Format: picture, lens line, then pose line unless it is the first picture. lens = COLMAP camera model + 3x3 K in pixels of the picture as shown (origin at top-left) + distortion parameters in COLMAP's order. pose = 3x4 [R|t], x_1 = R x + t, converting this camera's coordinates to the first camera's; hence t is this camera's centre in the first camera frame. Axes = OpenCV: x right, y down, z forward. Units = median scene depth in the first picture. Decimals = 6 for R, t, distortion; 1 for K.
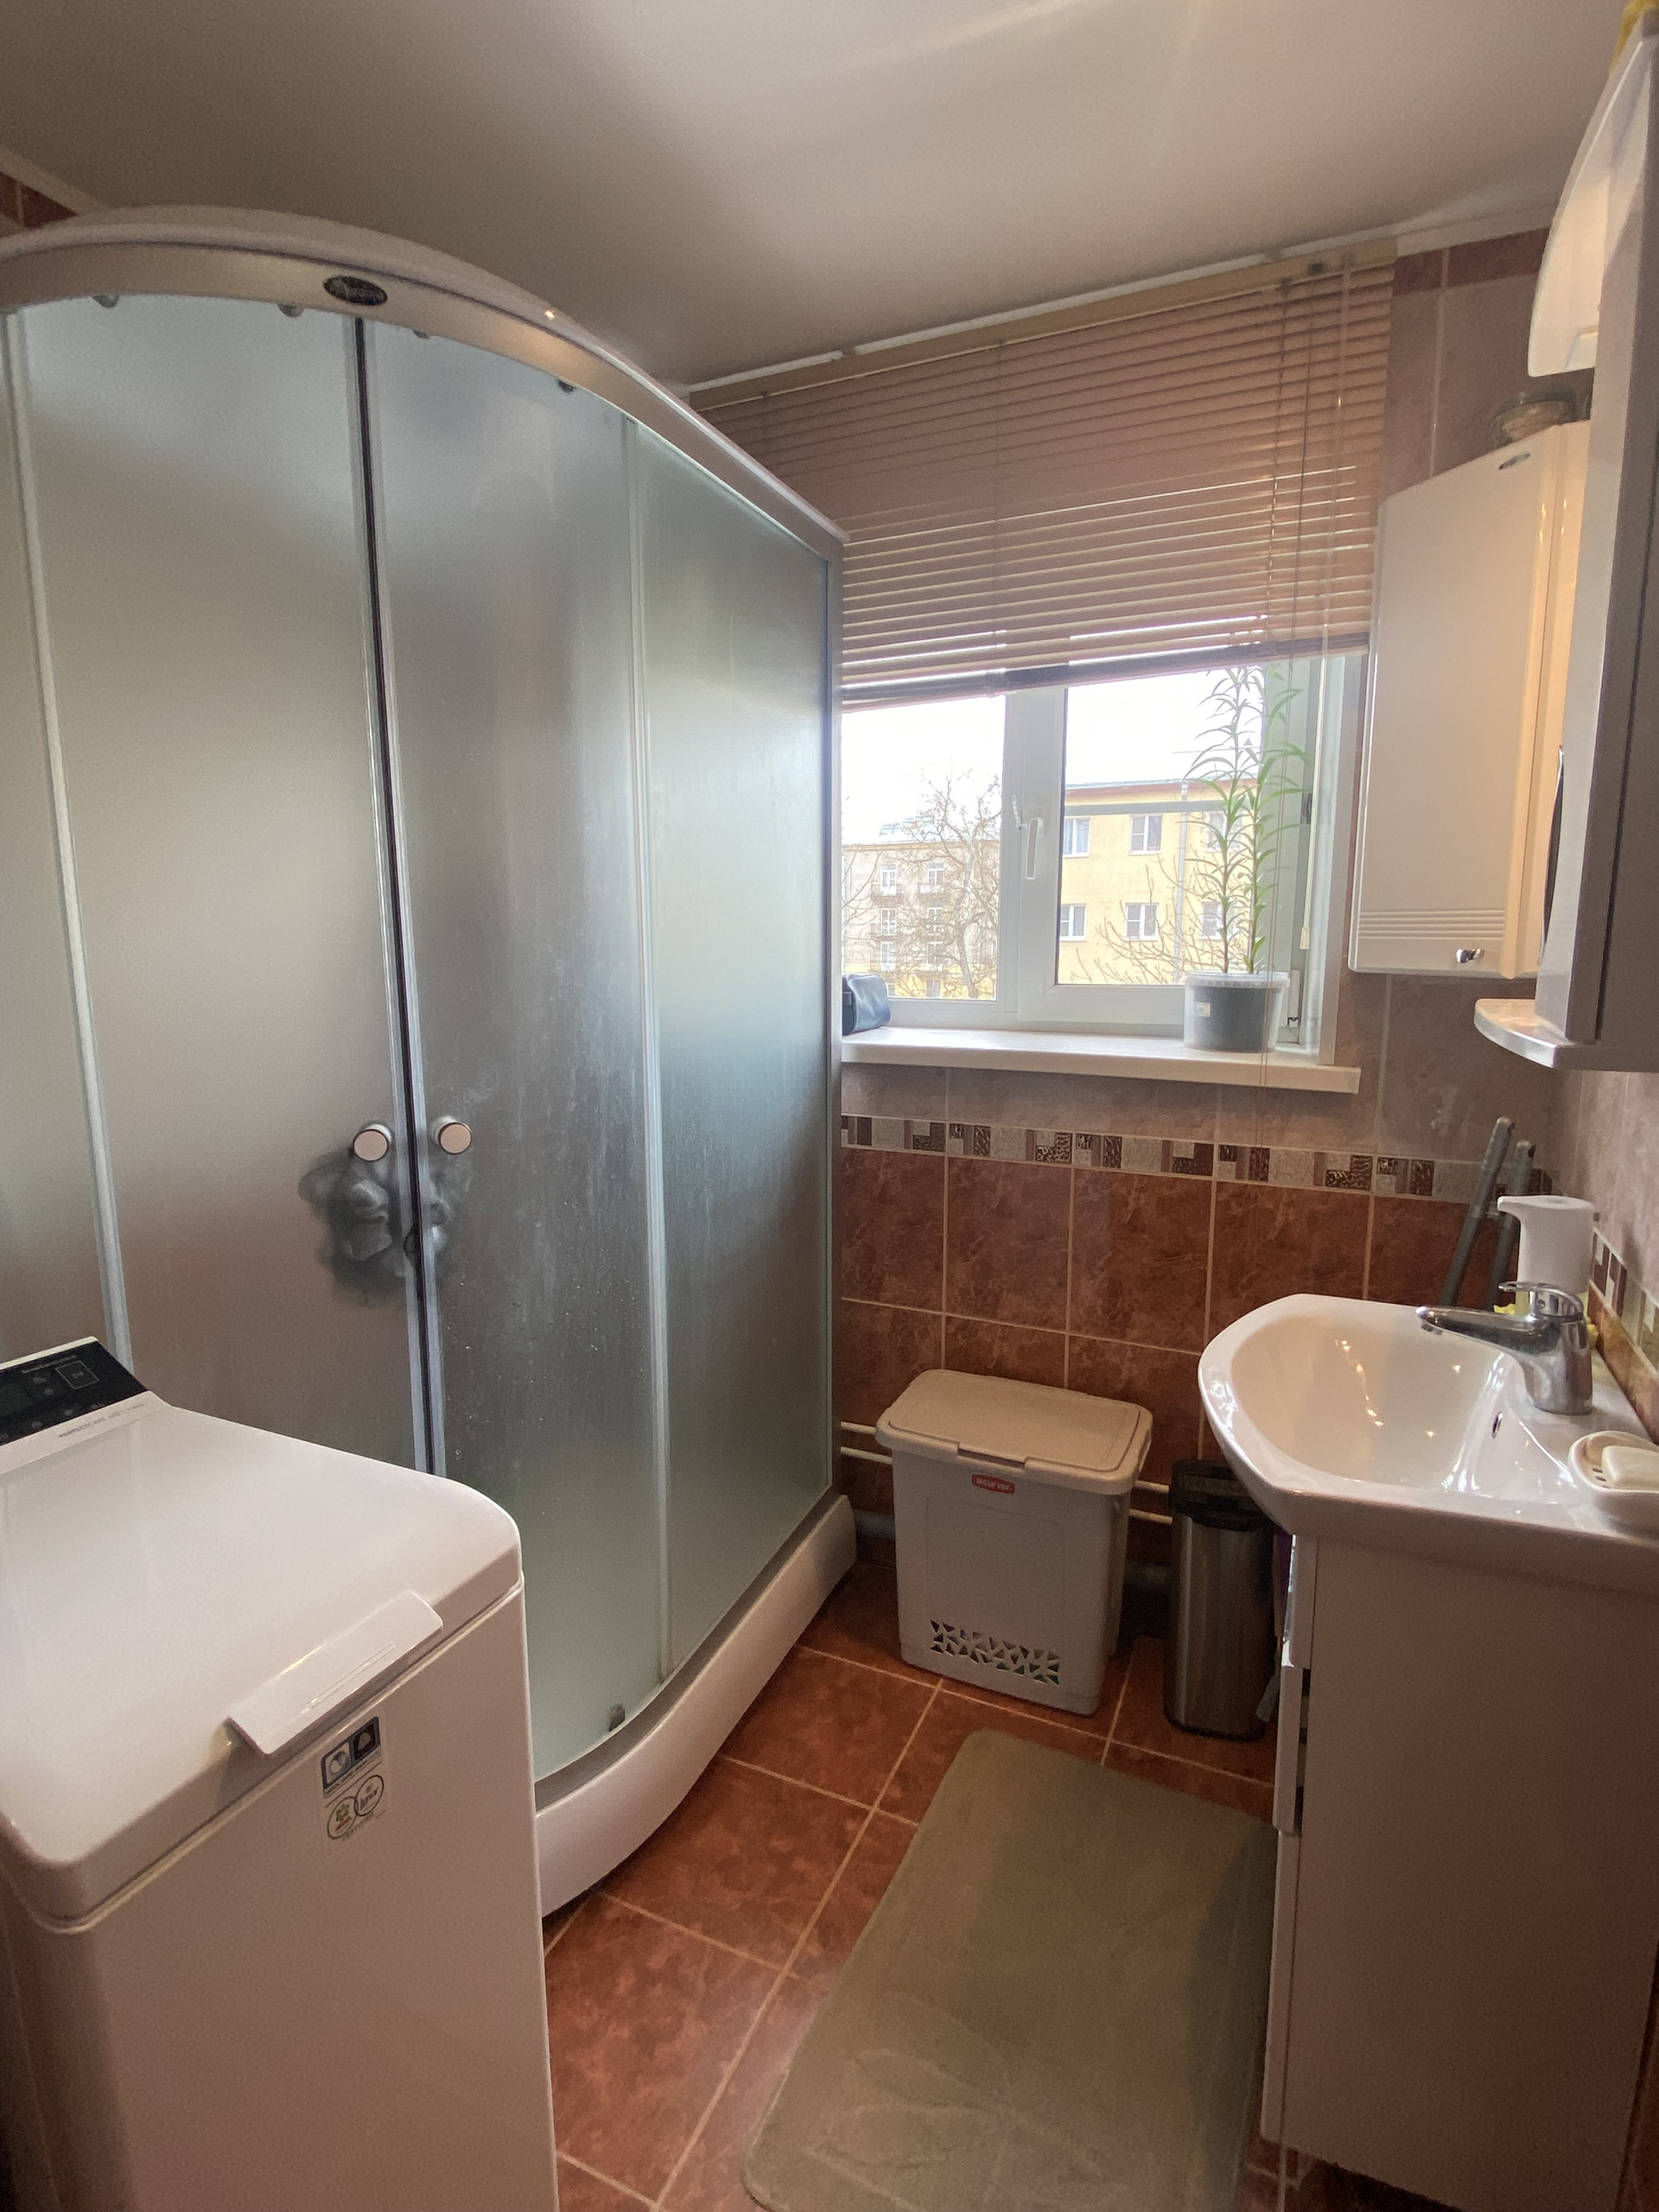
lens RADIAL K [[1106.0, 0, 820.4], [0, 1106.0, 1107.2], [0, 0, 1]] dist [0.010648, -0.008411]
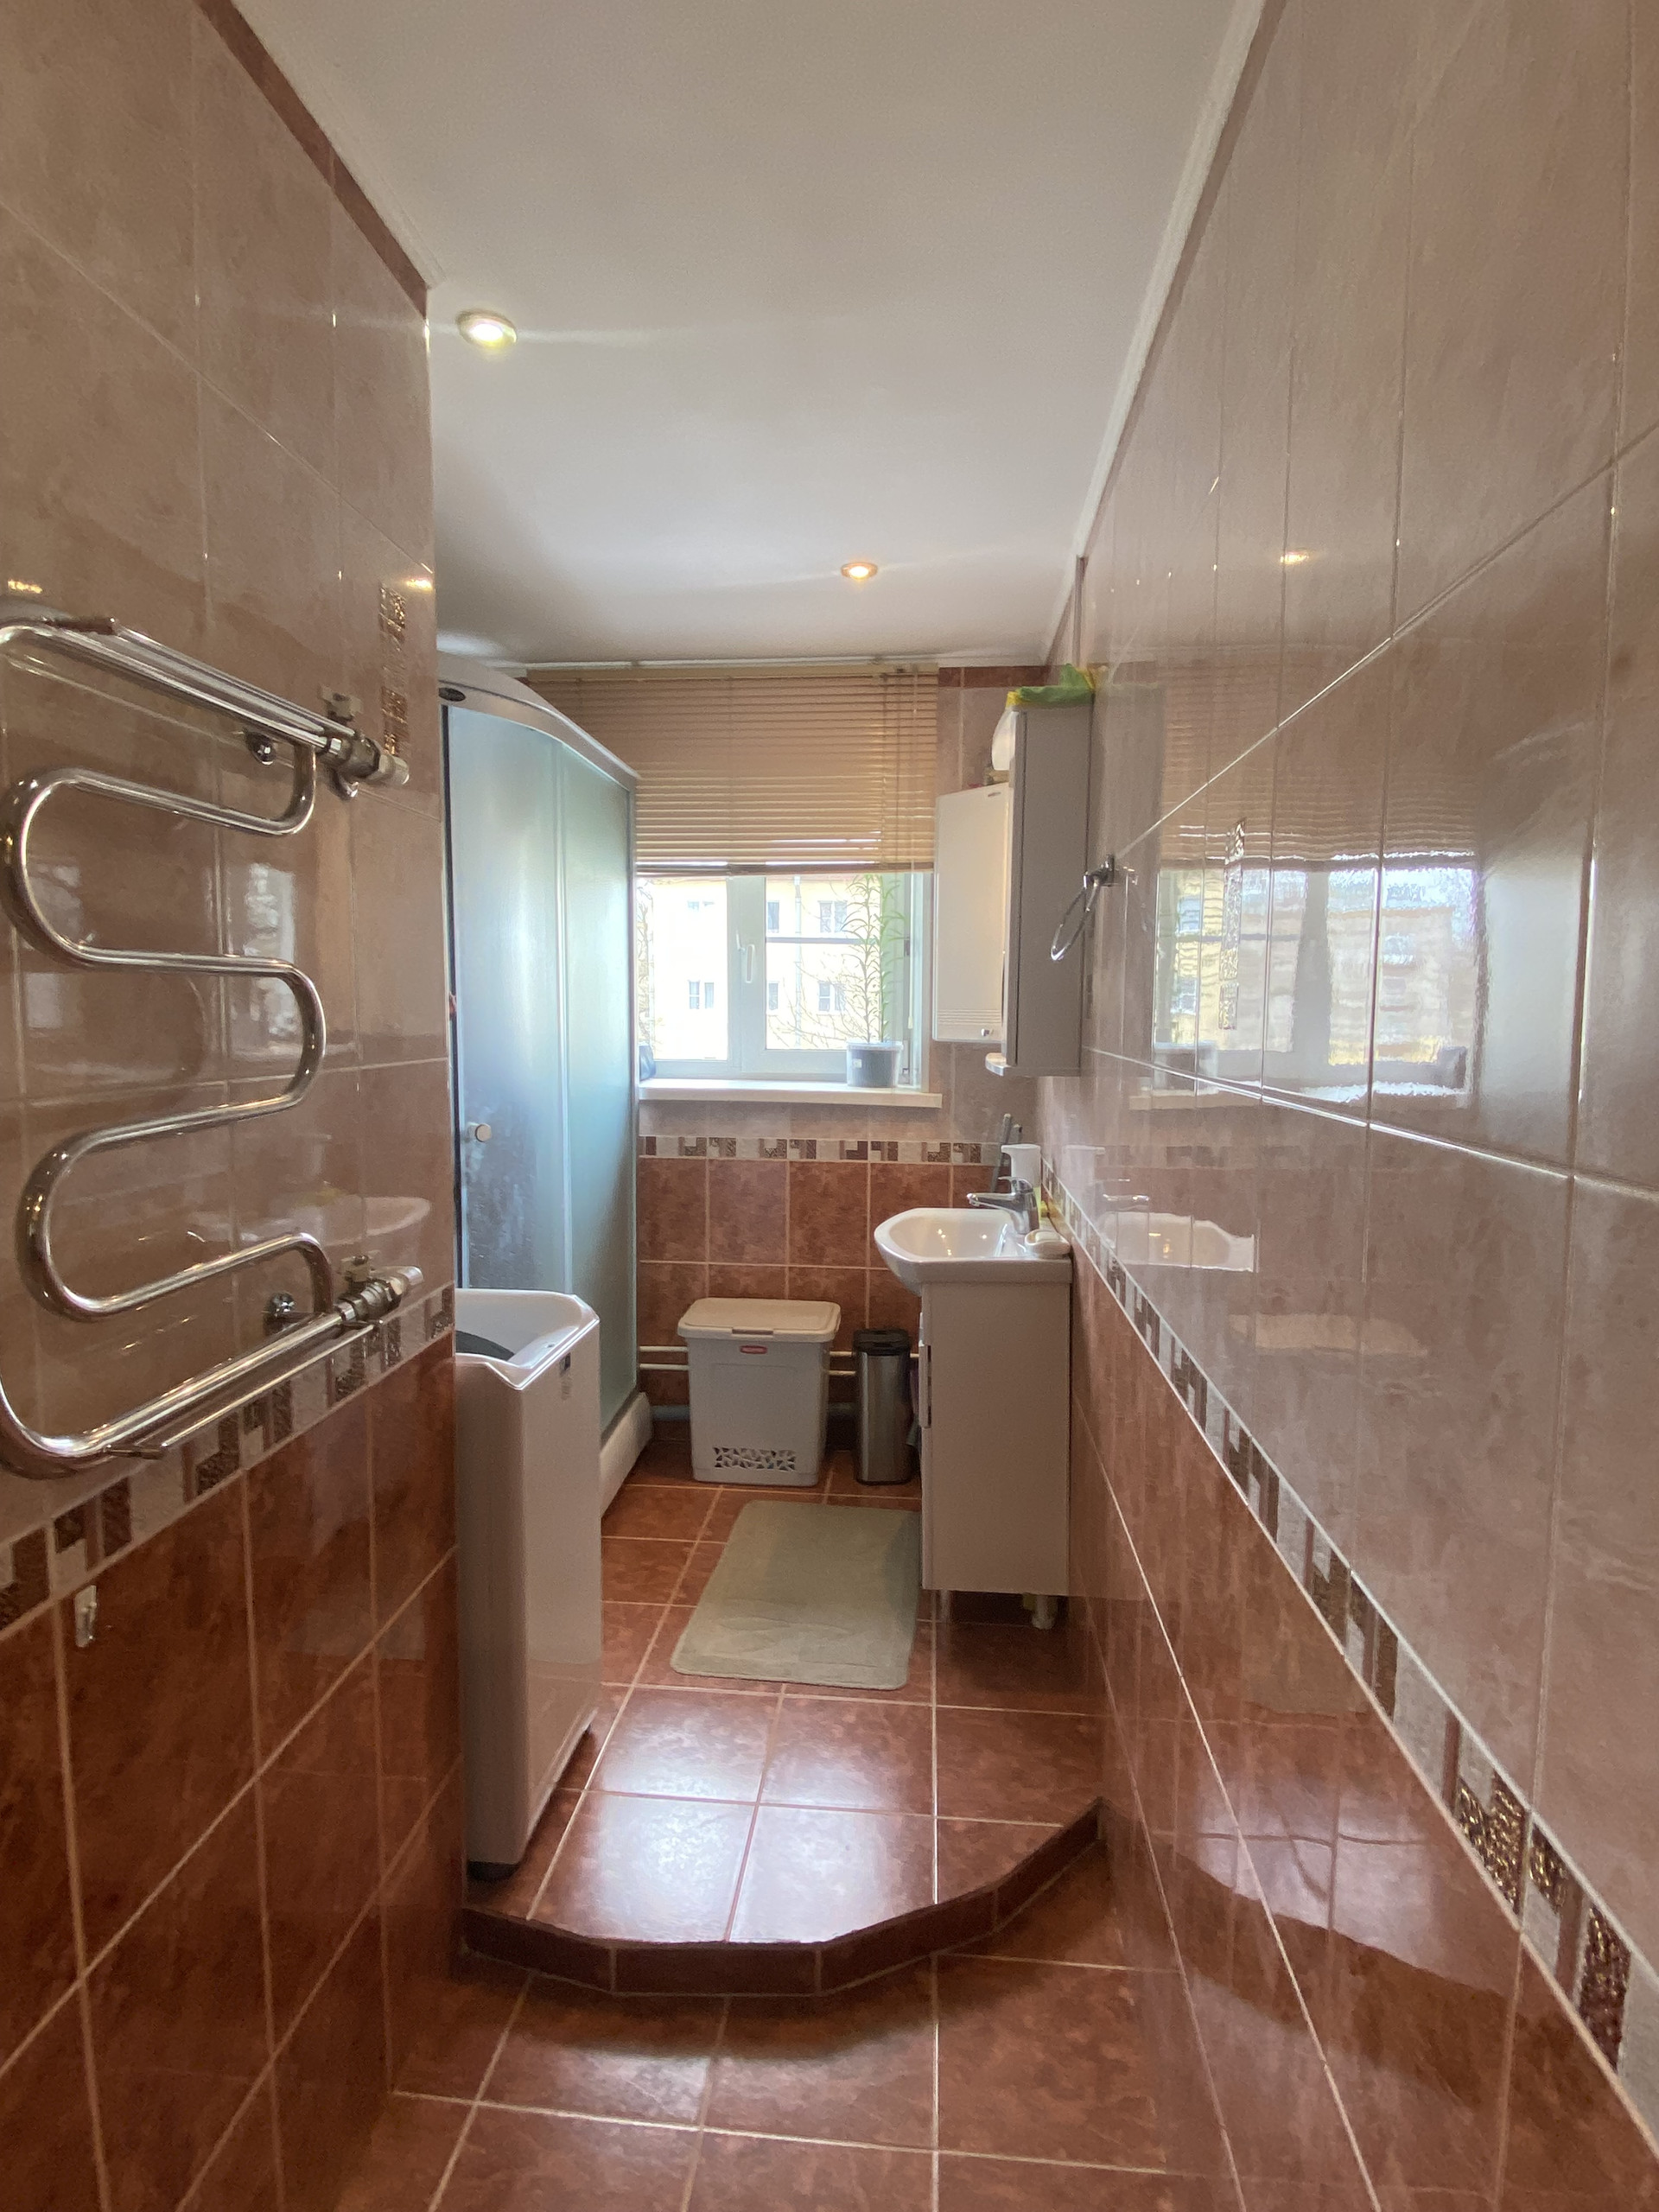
lens RADIAL K [[1106.0, 0, 832.1], [0, 1106.0, 1109.6], [0, 0, 1]] dist [0.010648, -0.008411]
pose [[0.941754, -0.021287, 0.335628, -0.269130], [0.043033, 0.997418, -0.057486, 0.079756], [-0.333538, 0.068581, 0.940239, -0.593570]]
